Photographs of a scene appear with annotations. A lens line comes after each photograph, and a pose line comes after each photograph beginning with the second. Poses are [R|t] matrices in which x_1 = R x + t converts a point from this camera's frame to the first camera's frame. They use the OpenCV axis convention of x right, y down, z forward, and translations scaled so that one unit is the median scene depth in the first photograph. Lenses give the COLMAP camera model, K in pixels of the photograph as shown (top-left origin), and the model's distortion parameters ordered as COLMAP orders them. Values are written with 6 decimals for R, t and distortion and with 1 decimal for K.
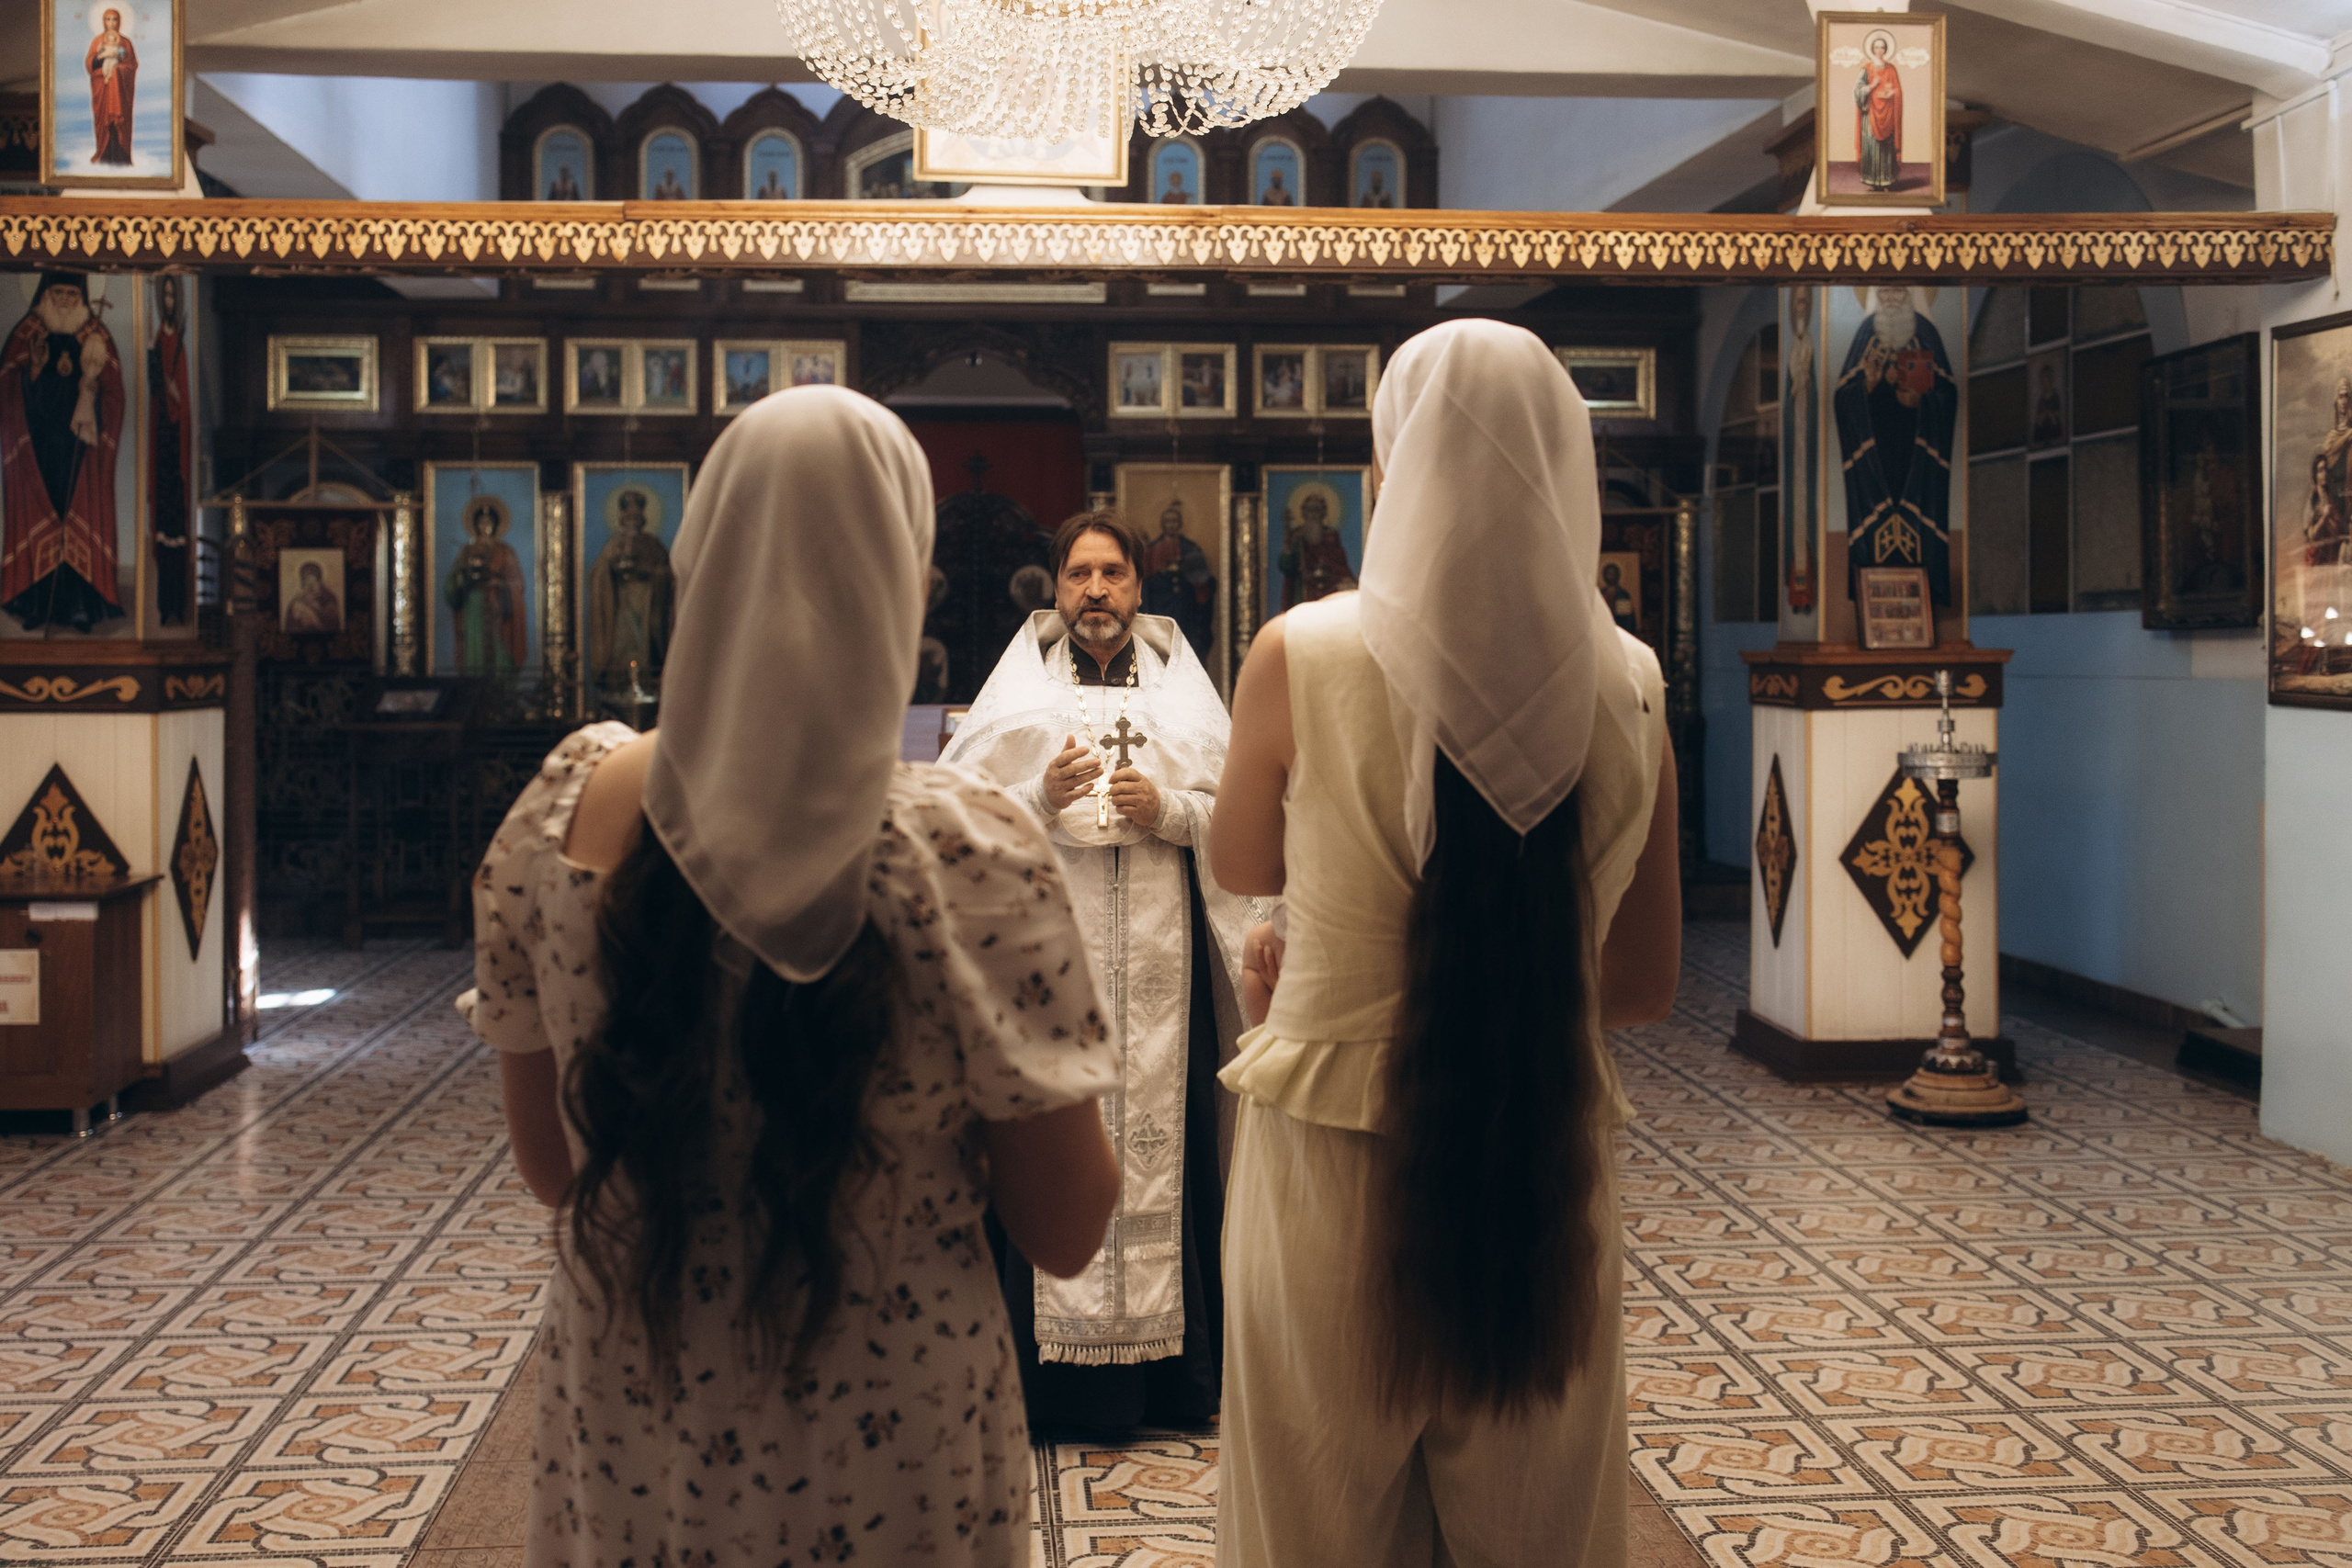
lens RADIAL K [[2492.3, 0, 1188.5], [0, 2492.3, 620.4], [0, 0, 1]] dist [-0.014179, -0.021095]
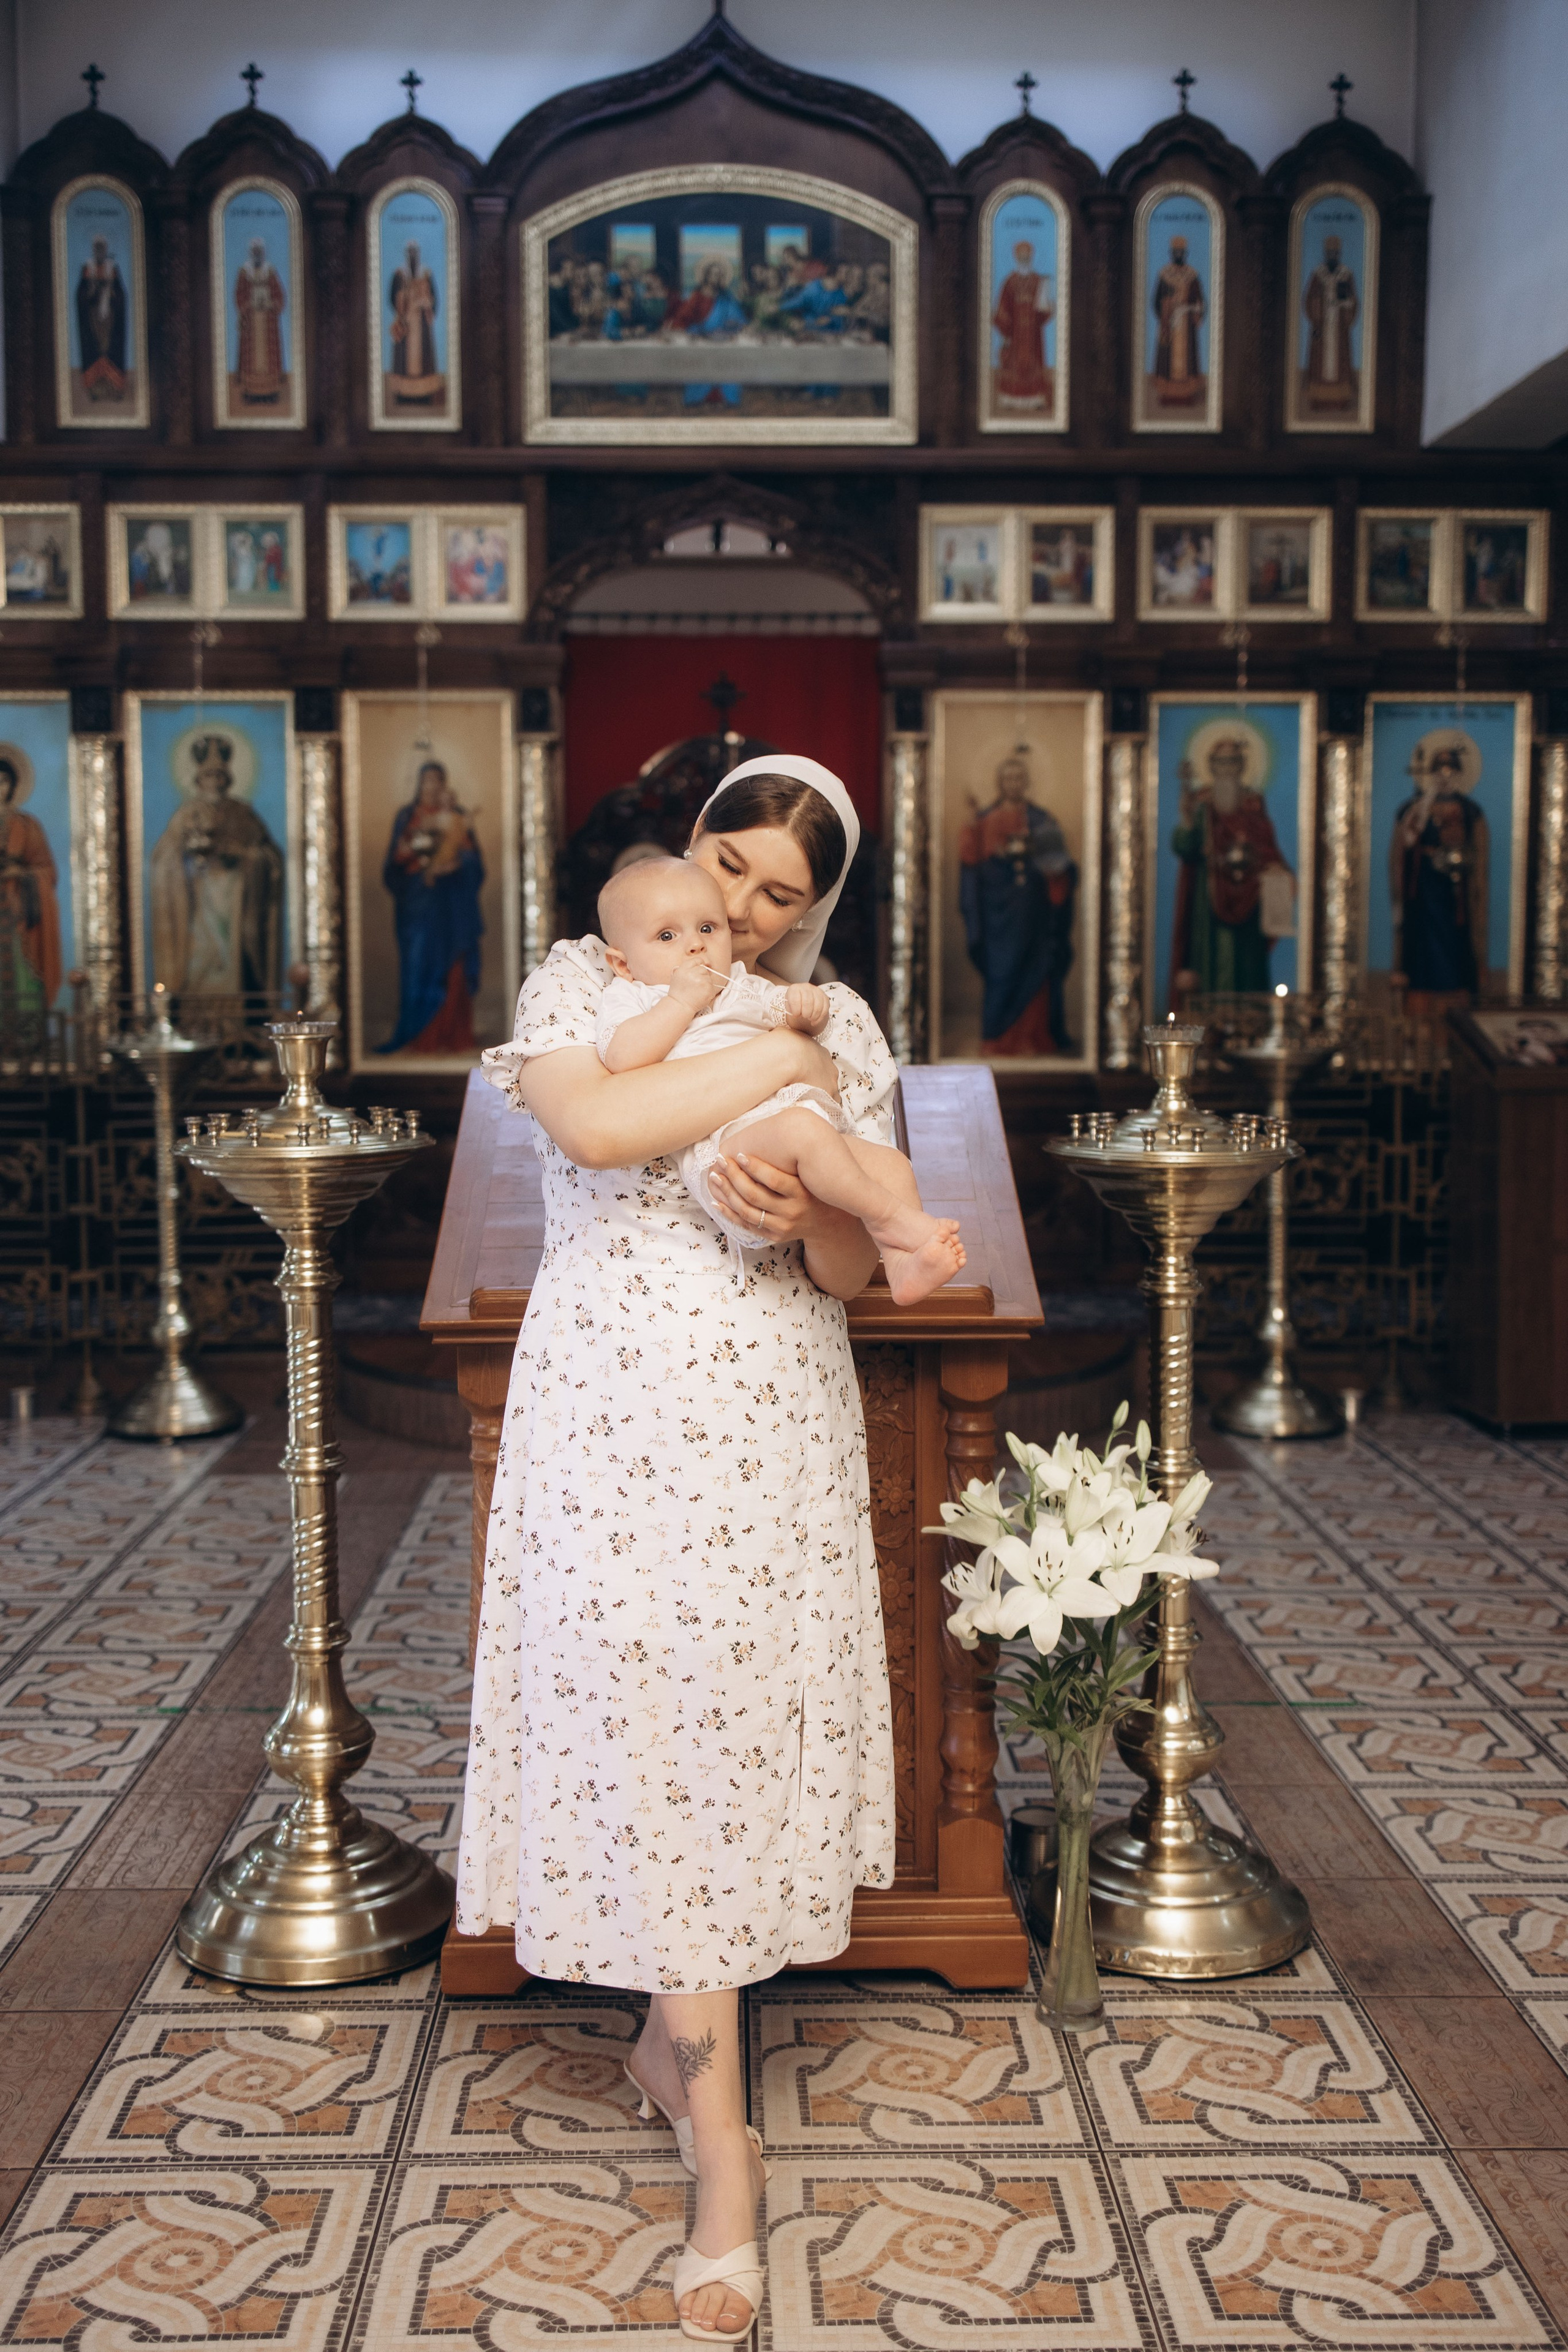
lens RADIAL K [[2396.8, 0, 788.2], [0, 2396.8, 1182.4], [0, 0, 1]] dist [-0.003604, 0.007304]
pose [[0.997928, 0.007108, -0.063941, -0.042007], [-0.001341, 0.995961, 0.089775, 0.016940], [0.064321, -0.089504, 0.993907, 0.589526]]
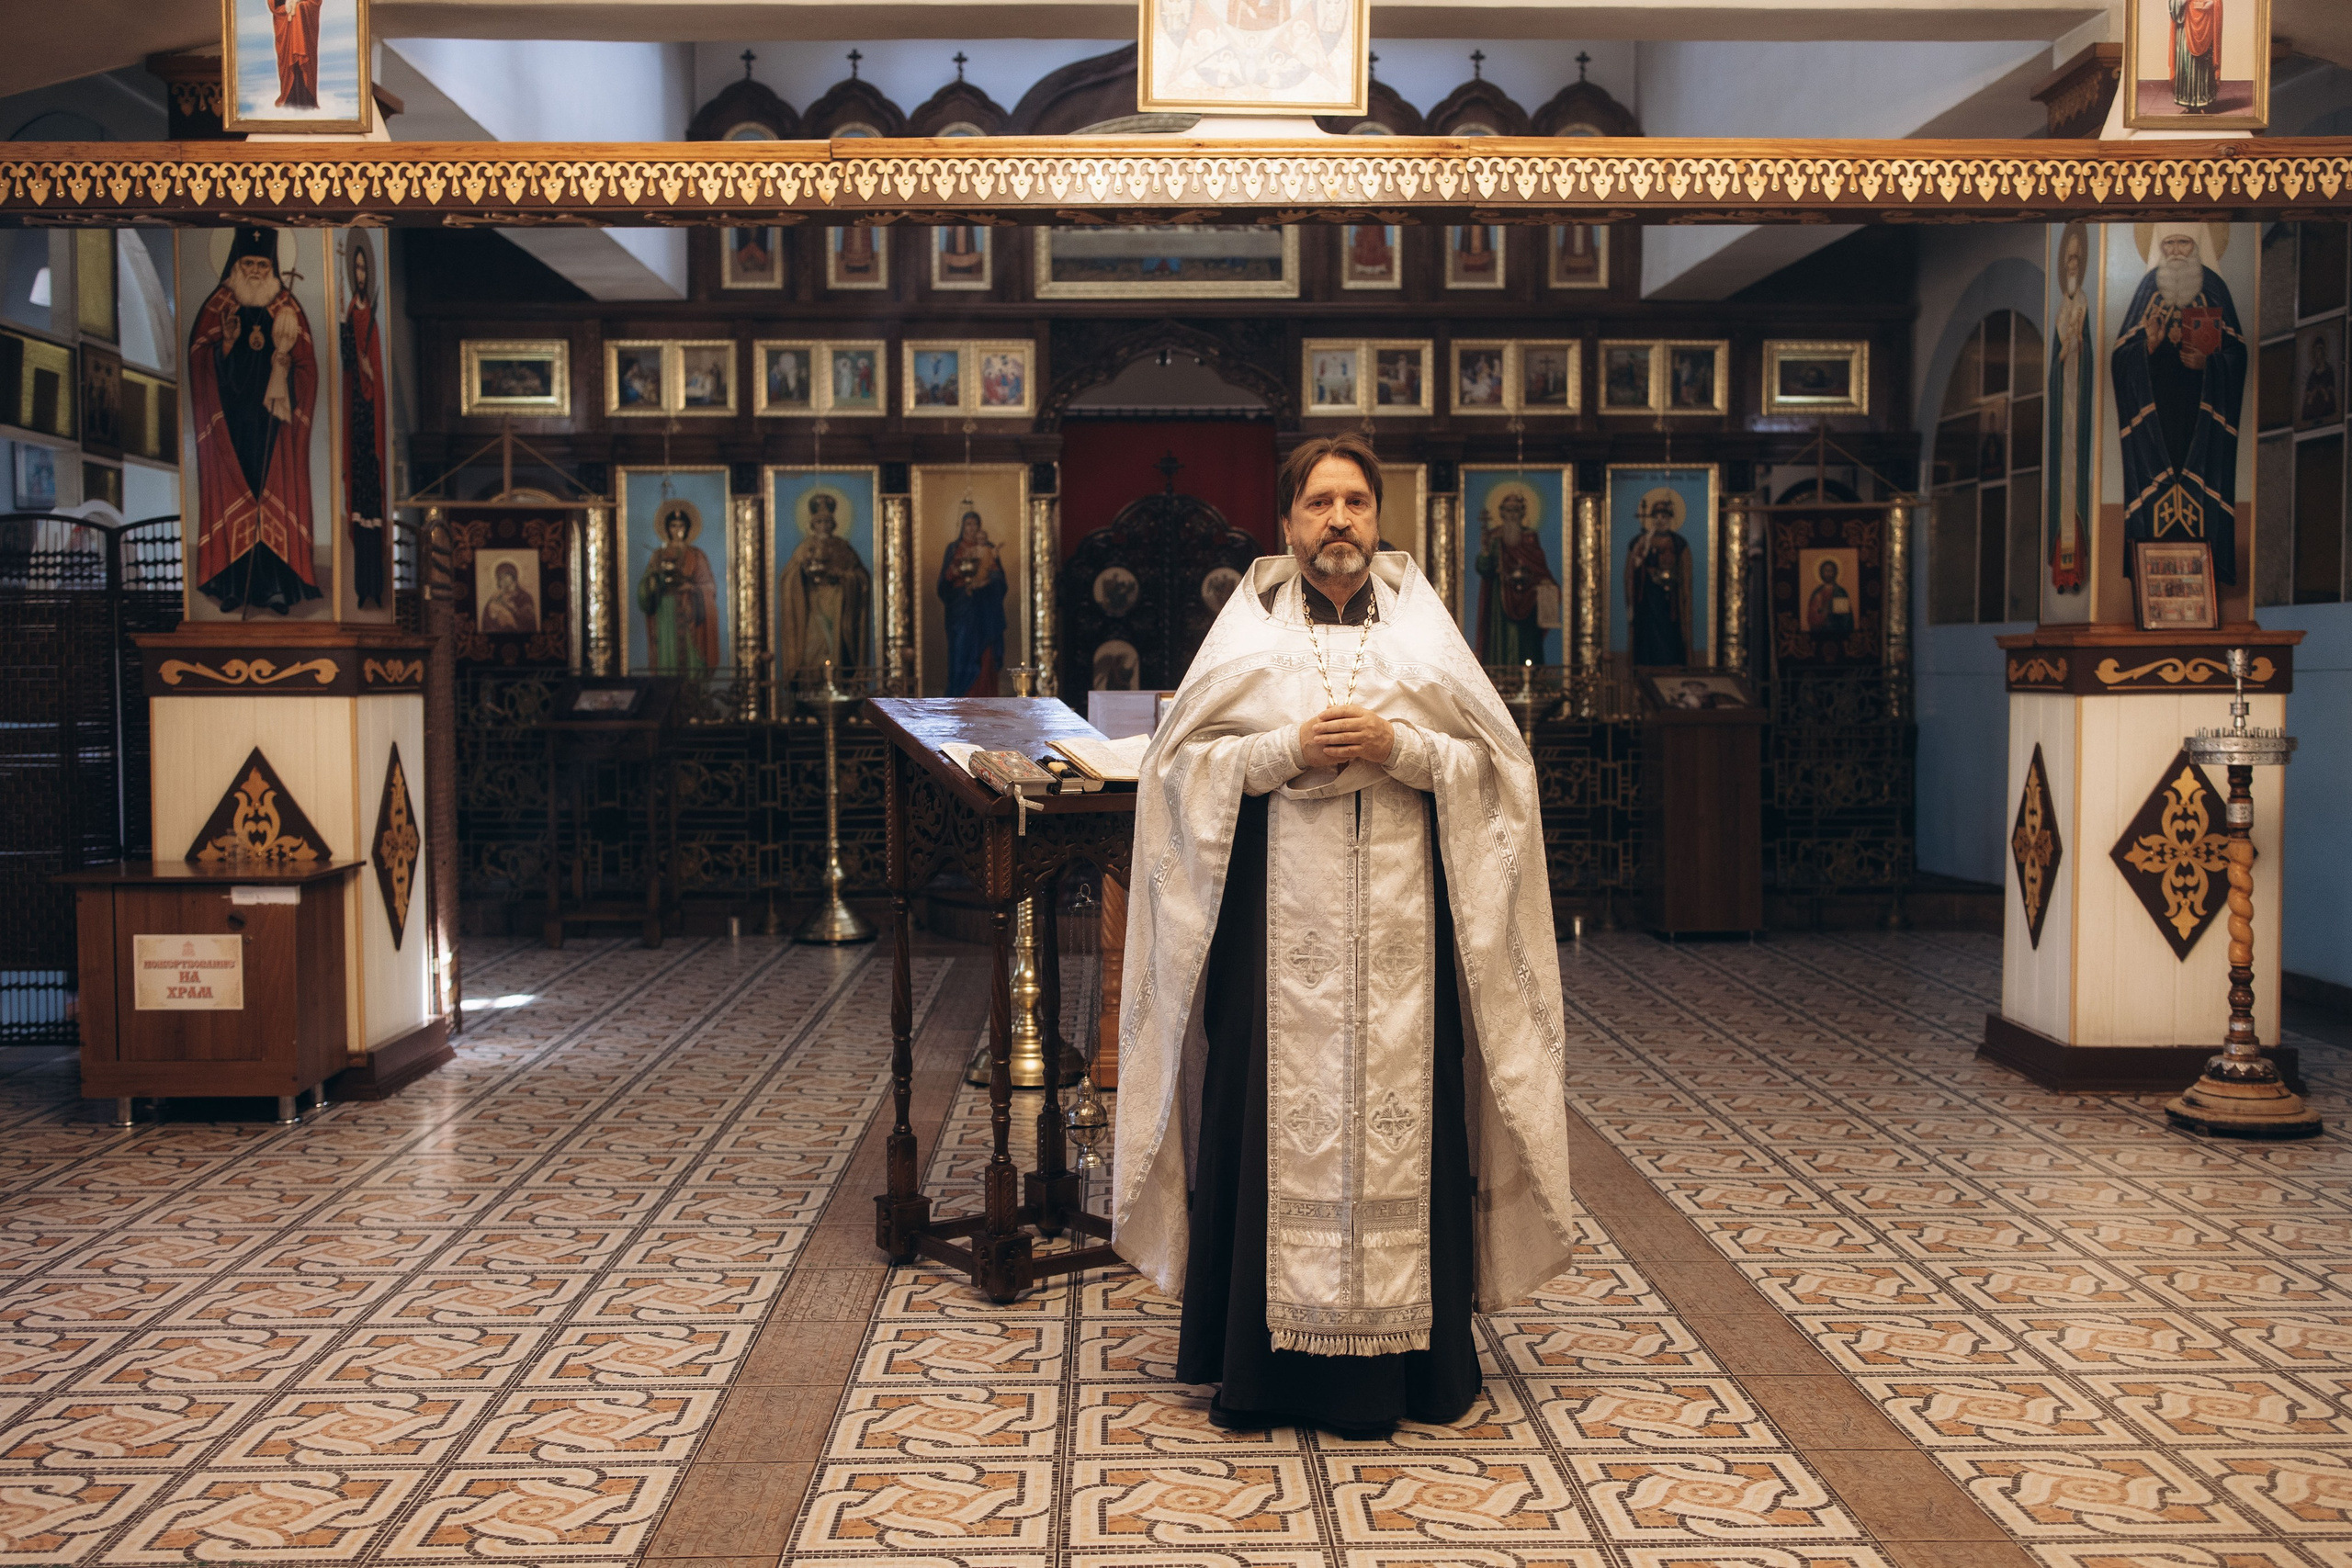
lens RADIAL K [[2424.0, 0, 1168.5], [0, 2424.0, 782.6], [0, 0, 1]] dist [-0.009691, 0.000960]
pose [[0.997424, 0.002399, -0.071689, -0.026583], [0.001355, 0.998632, 0.052268, 0.020795], [0.071716, -0.052231, 0.996057, 0.068638]]
